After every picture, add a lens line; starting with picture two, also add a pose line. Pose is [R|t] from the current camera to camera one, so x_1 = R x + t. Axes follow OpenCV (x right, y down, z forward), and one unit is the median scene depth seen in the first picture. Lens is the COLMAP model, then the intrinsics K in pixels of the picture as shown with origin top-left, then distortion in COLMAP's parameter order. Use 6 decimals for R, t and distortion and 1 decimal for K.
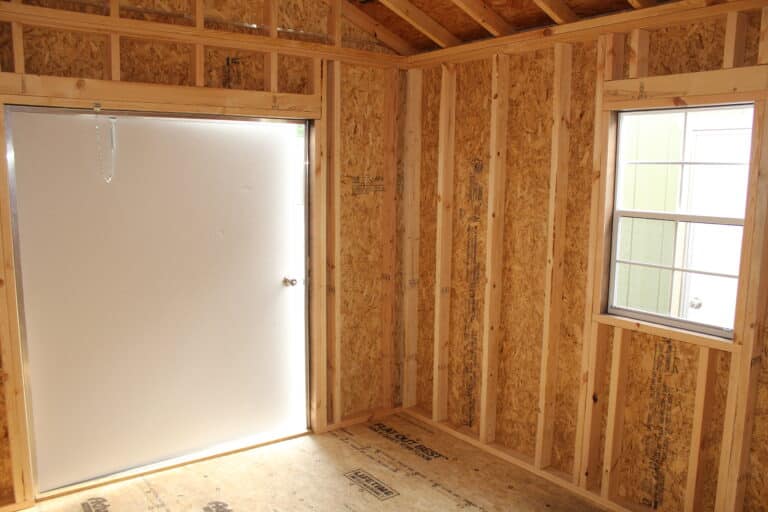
lens RADIAL K [[643.4, 0, 385.7], [0, 643.4, 272.4], [0, 0, 1]] dist [-0.163019, 0.176939]
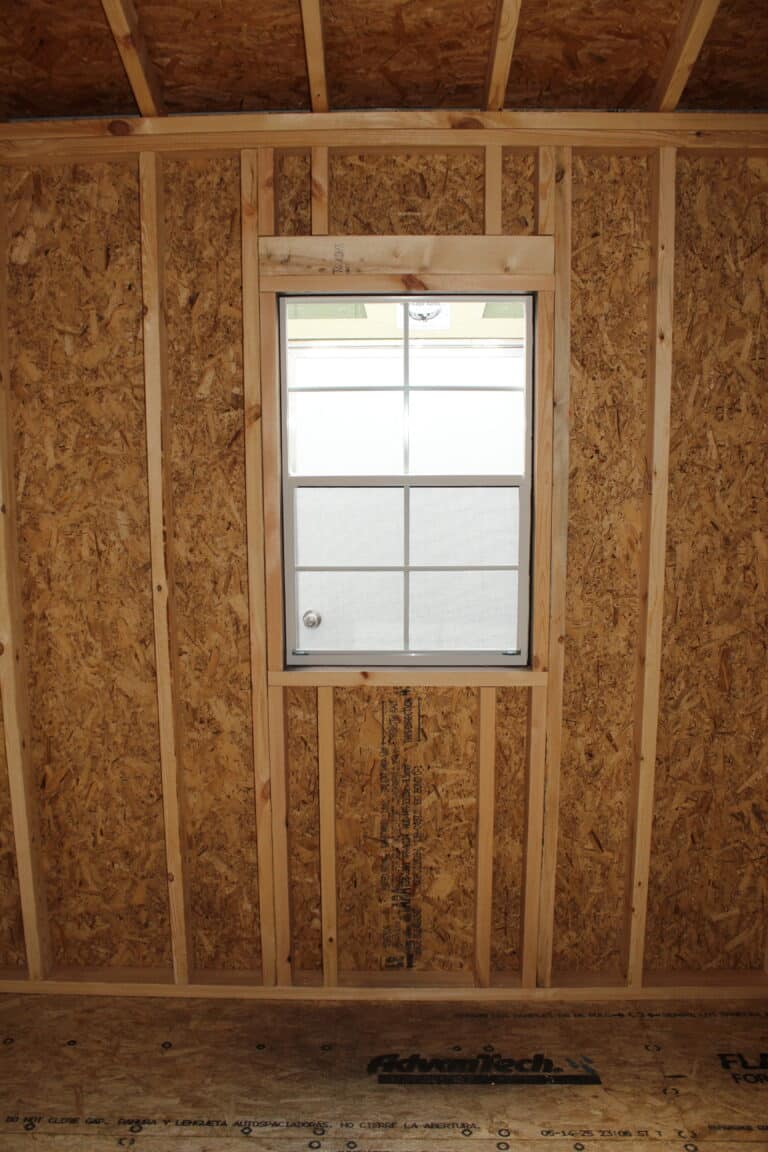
lens RADIAL K [[965.1, 0, 384.0], [0, 965.1, 576.0], [0, 0, 1]] dist [-0.163019, 0.176939]
pose [[0.622806, -0.135527, 0.770549, -0.206877], [0.135650, 0.988671, 0.064251, -0.049387], [-0.770527, 0.064510, 0.634134, 0.366241]]
